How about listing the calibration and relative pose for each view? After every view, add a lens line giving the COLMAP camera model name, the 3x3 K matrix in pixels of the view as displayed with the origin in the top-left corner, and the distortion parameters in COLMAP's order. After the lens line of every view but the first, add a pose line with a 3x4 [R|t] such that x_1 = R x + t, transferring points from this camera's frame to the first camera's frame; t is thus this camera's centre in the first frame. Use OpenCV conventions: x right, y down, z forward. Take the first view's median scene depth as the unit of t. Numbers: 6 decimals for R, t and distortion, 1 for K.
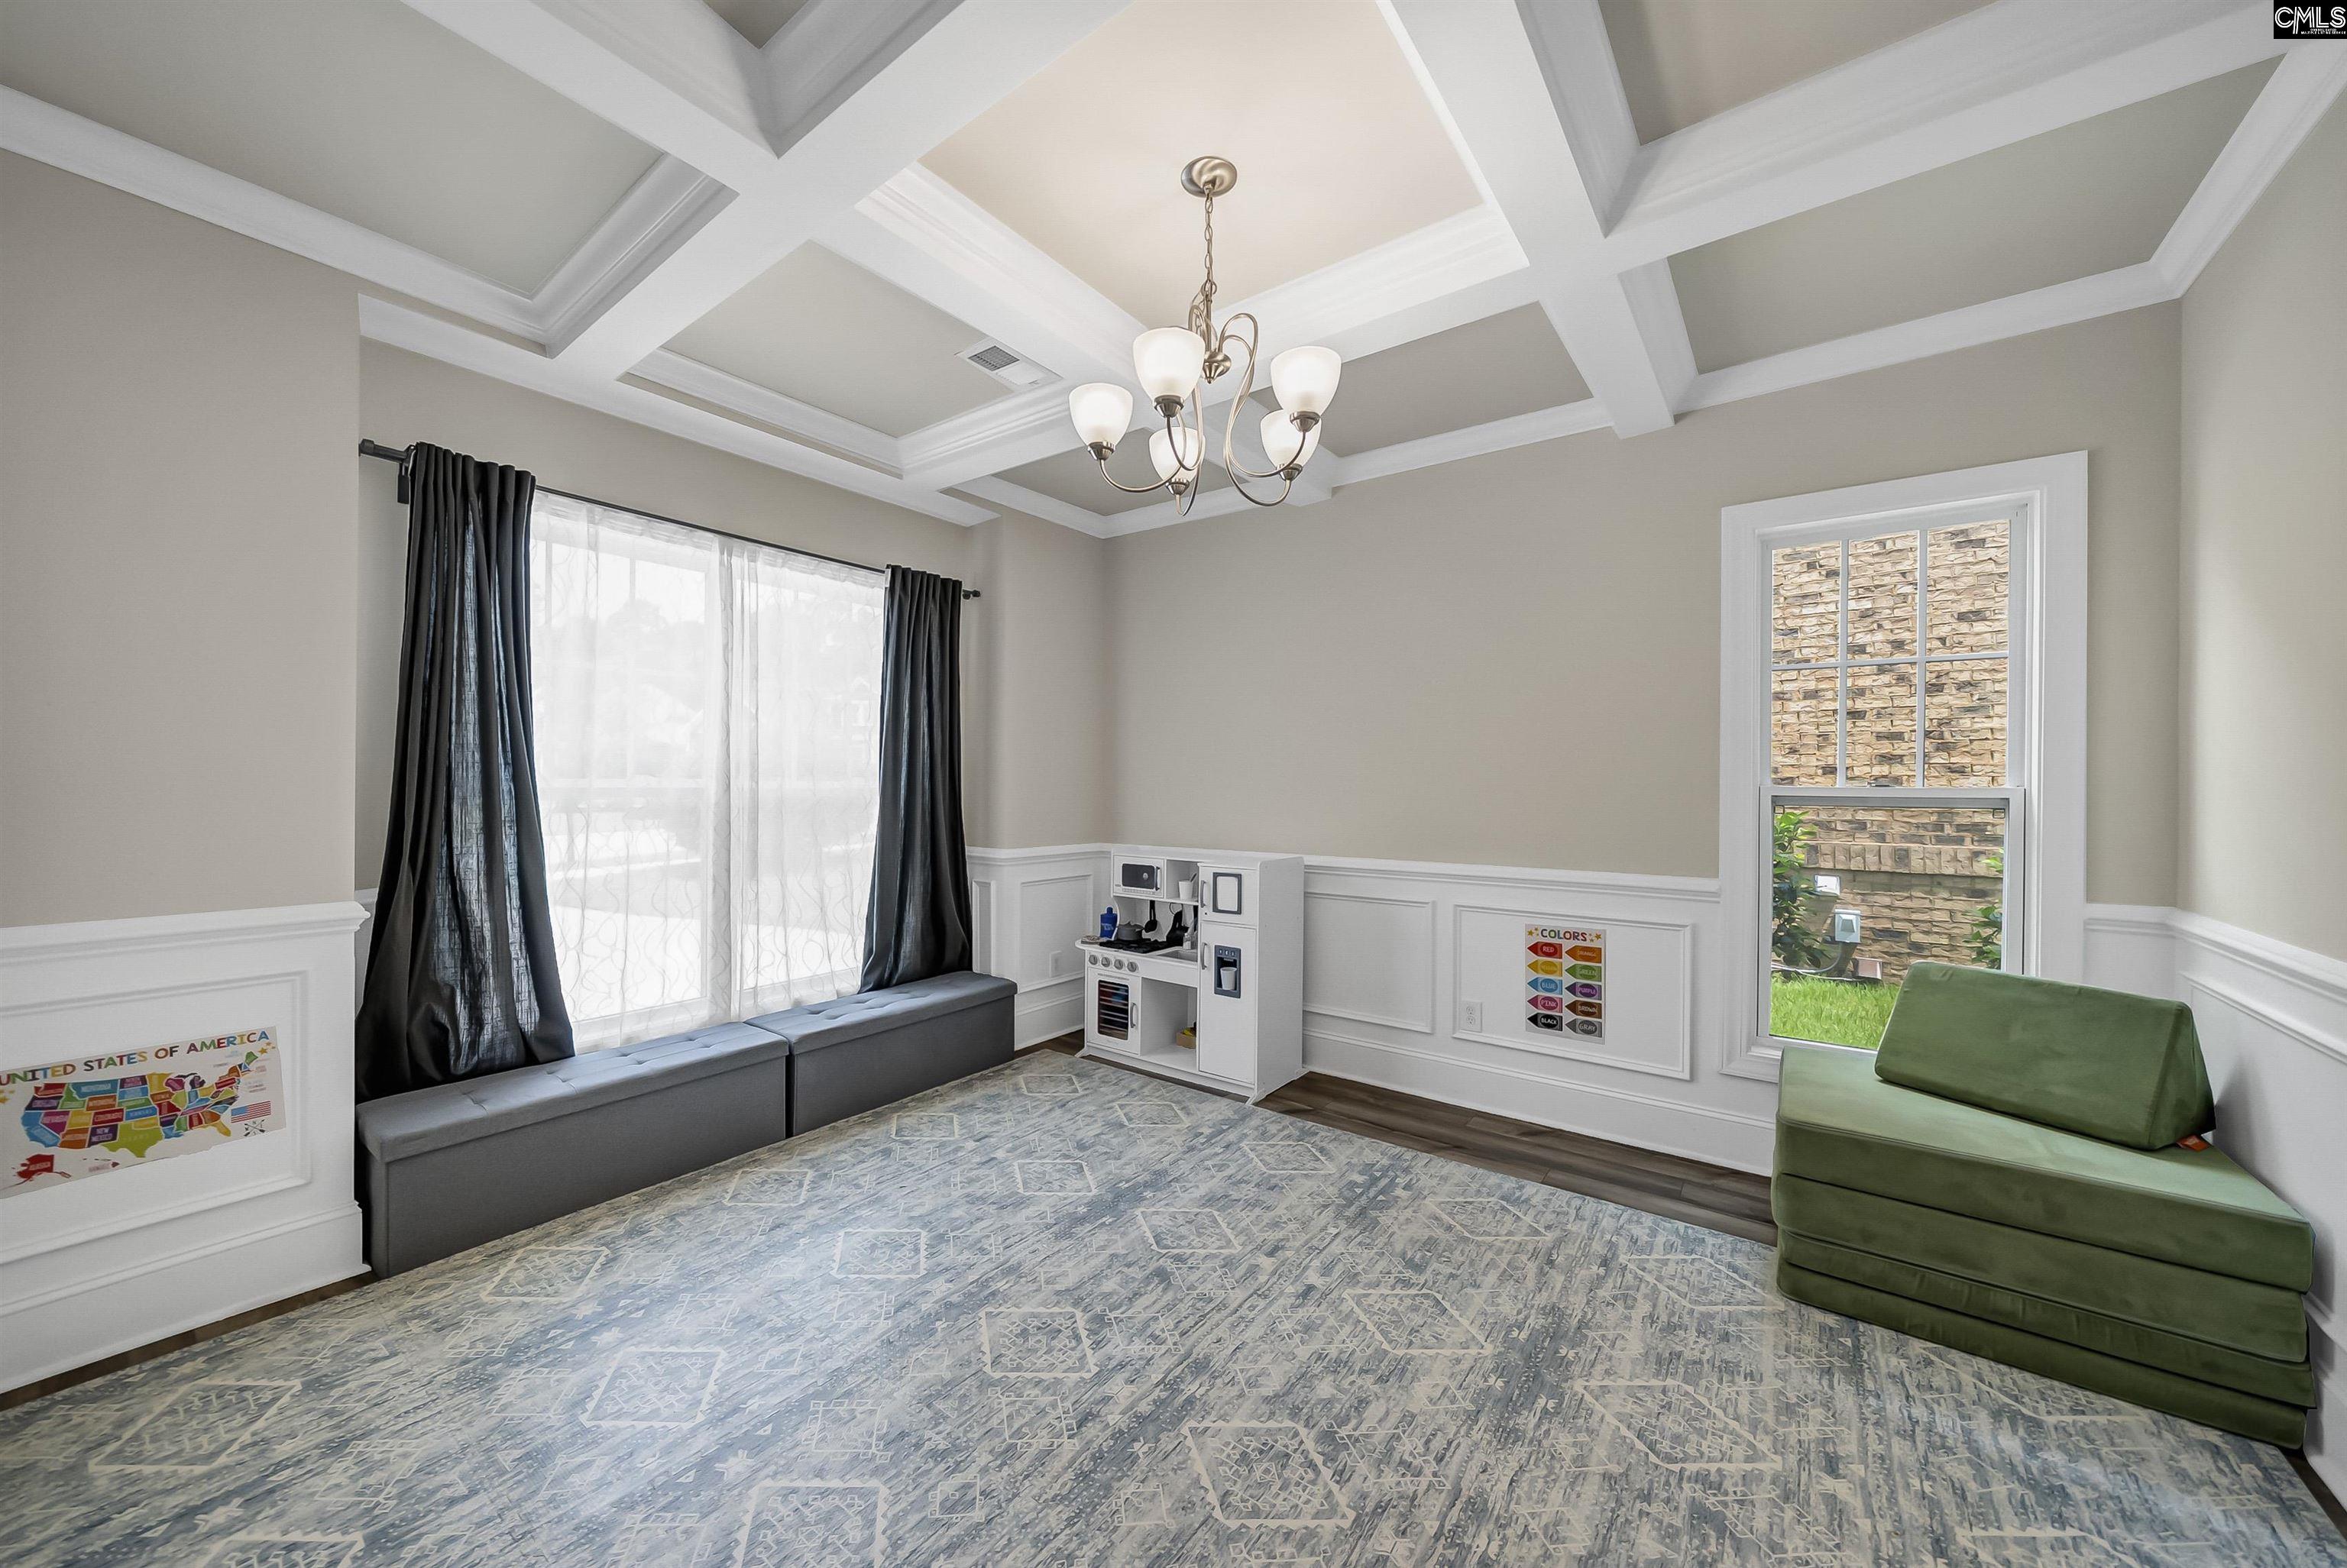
lens RADIAL K [[836.9, 0, 1178.3], [0, 836.9, 786.7], [0, 0, 1]] dist [-0.002924, -0.000088]
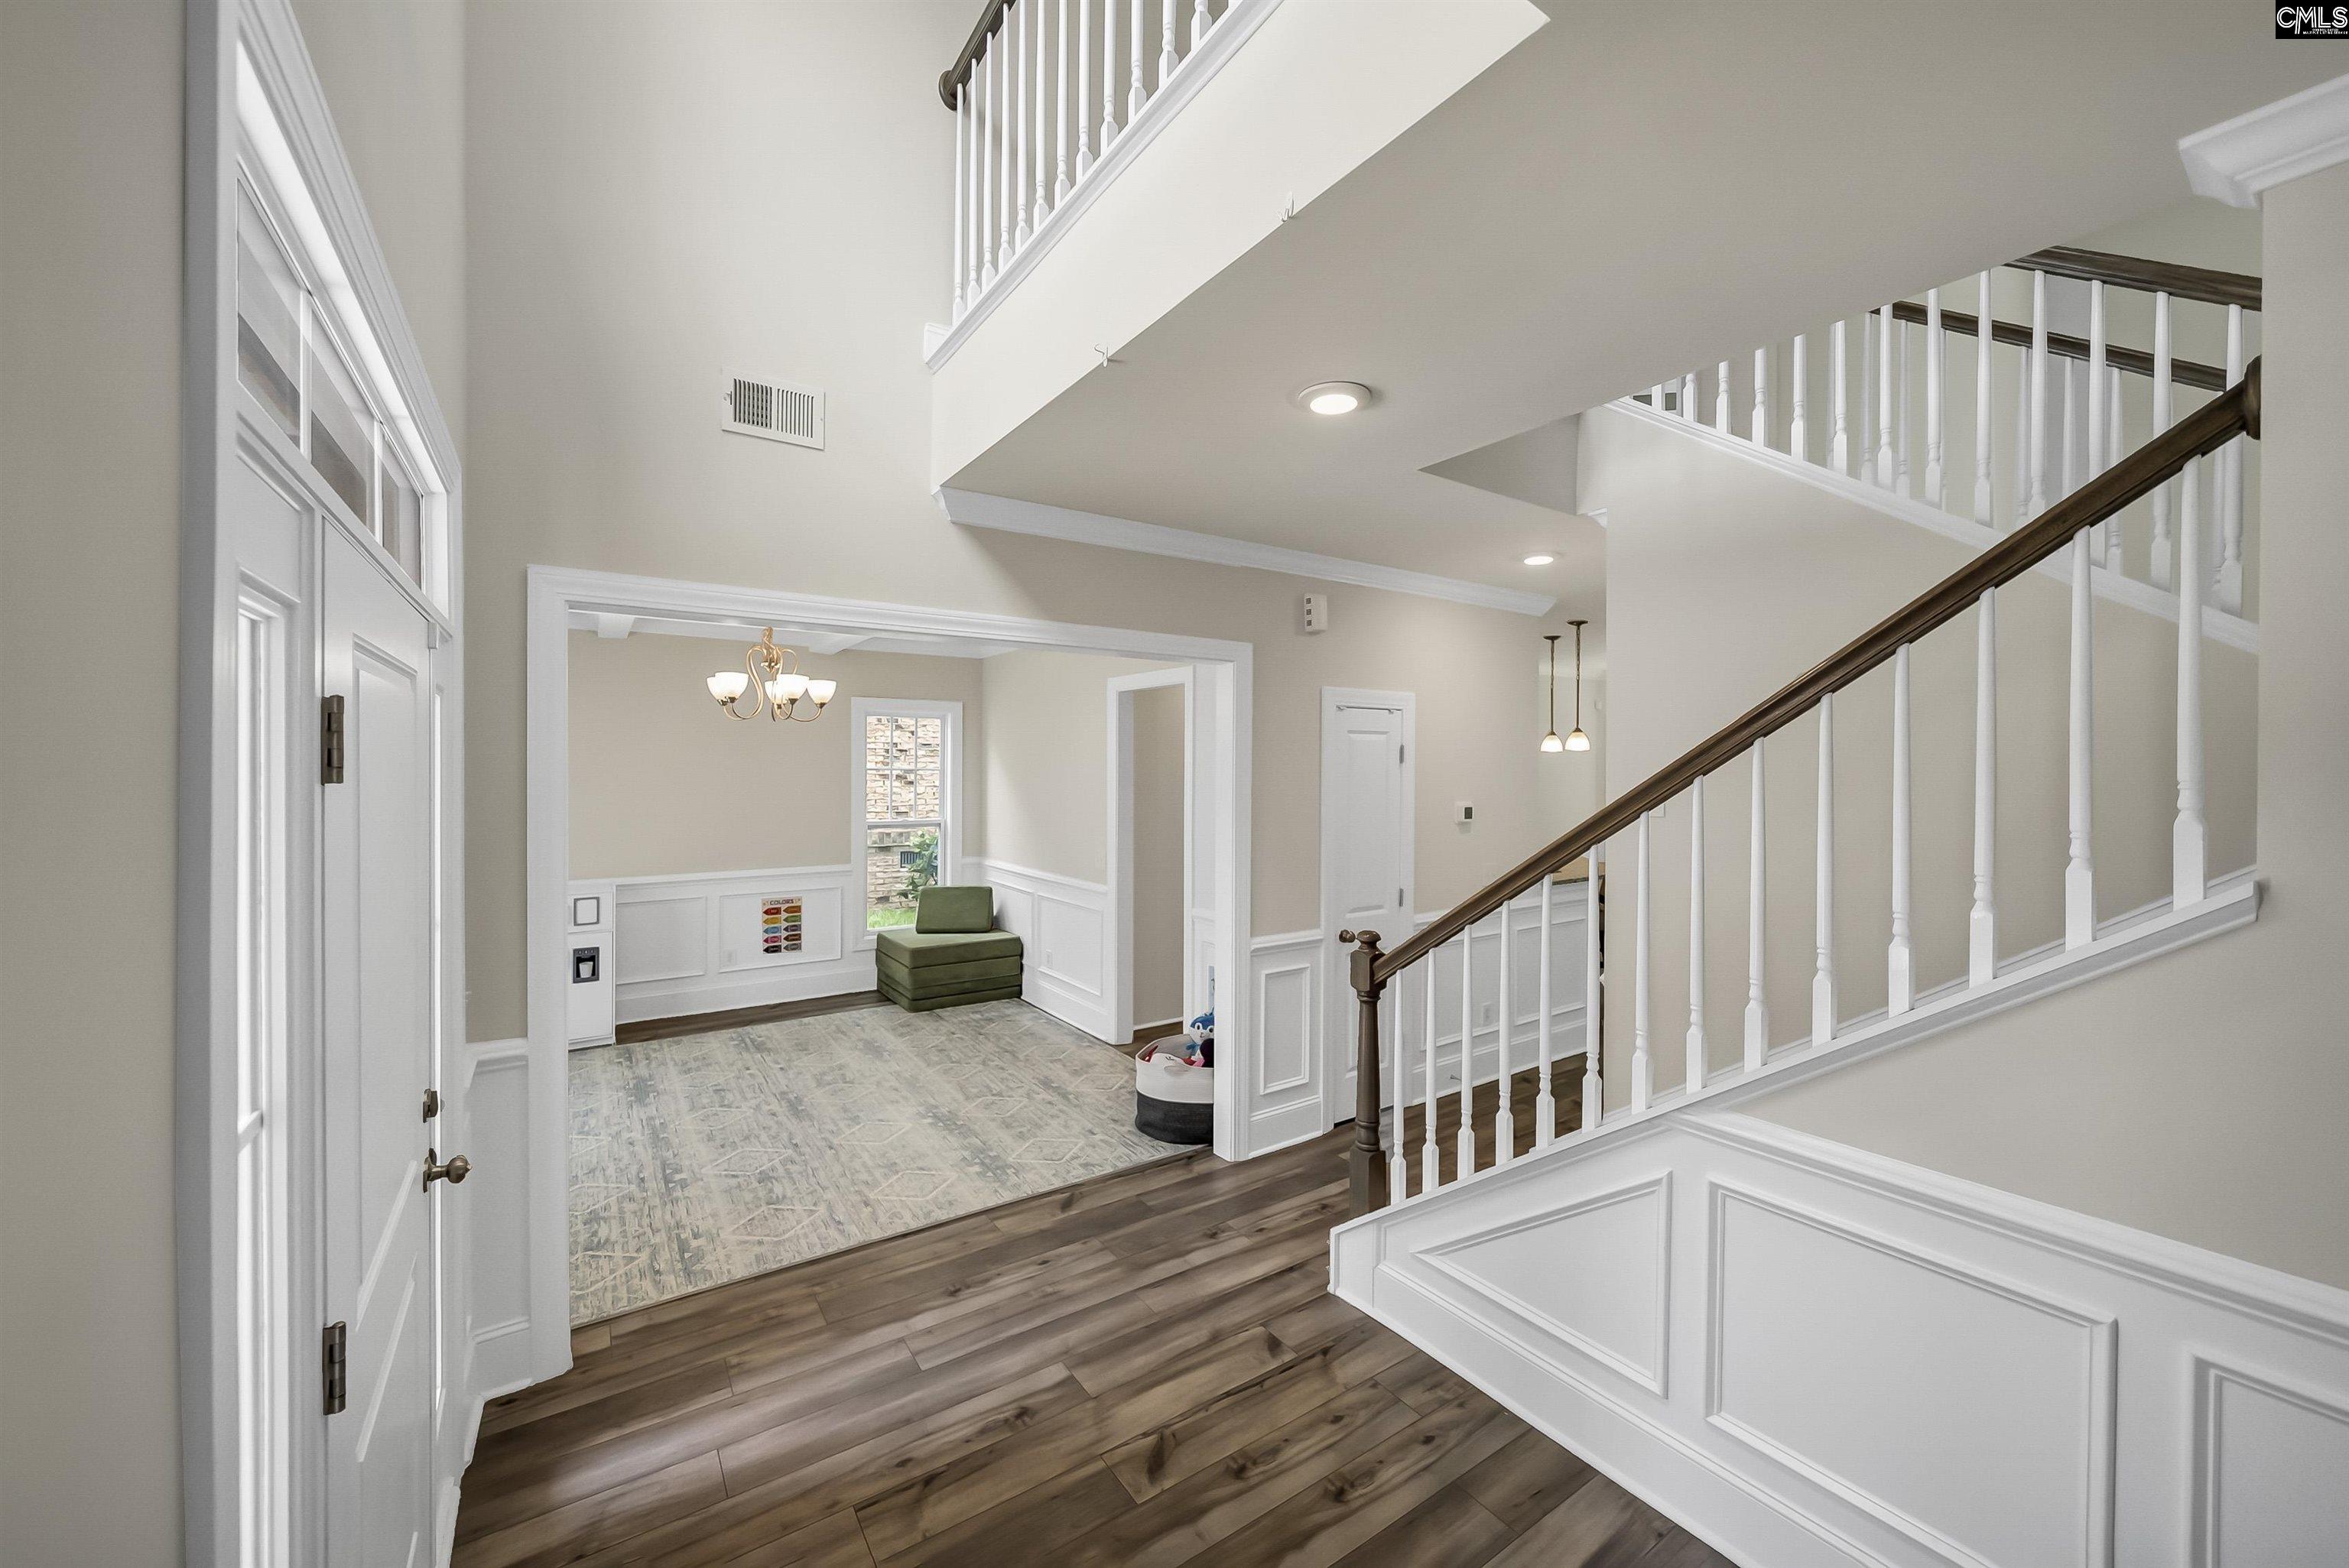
lens RADIAL K [[882.6, 0, 1170.8], [0, 882.6, 771.9], [0, 0, 1]] dist [-0.000084, -0.000003]
pose [[0.324685, -0.013356, 0.945728, -1.210866], [-0.005379, 0.999858, 0.015967, -0.165637], [-0.945807, -0.010271, 0.324567, -0.522213]]
